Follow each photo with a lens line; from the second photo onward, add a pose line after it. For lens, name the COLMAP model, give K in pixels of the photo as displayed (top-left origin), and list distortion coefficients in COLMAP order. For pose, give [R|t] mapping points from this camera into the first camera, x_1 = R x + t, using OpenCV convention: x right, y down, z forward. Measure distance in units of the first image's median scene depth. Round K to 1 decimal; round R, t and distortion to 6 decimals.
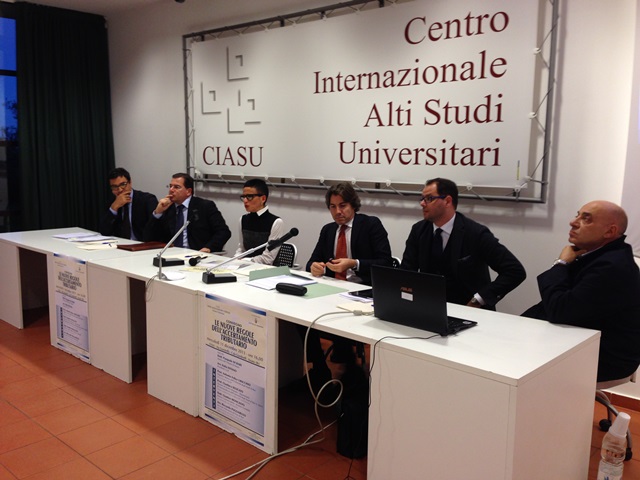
lens RADIAL K [[581.3, 0, 332.6], [0, 581.3, 243.1], [0, 0, 1]] dist [0.059829, 0.000000]
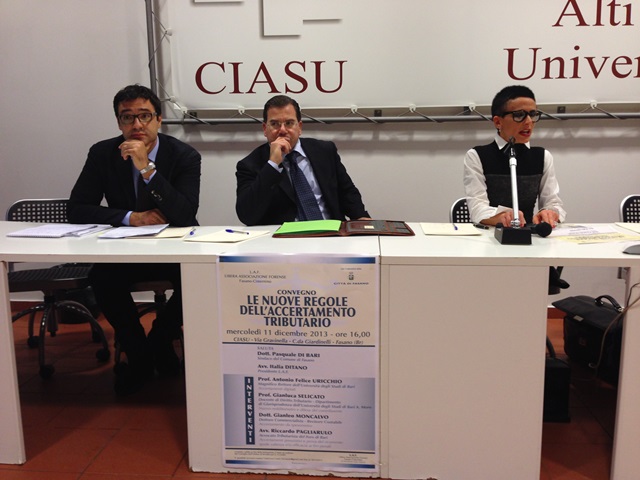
lens RADIAL K [[581.3, 0, 326.4], [0, 581.3, 239.1], [0, 0, 1]] dist [0.059829, 0.000000]
pose [[0.796733, -0.119185, 0.592463, -0.689046], [0.108114, 0.992654, 0.054301, -0.010271], [-0.594583, 0.020791, 0.803766, 0.641945]]
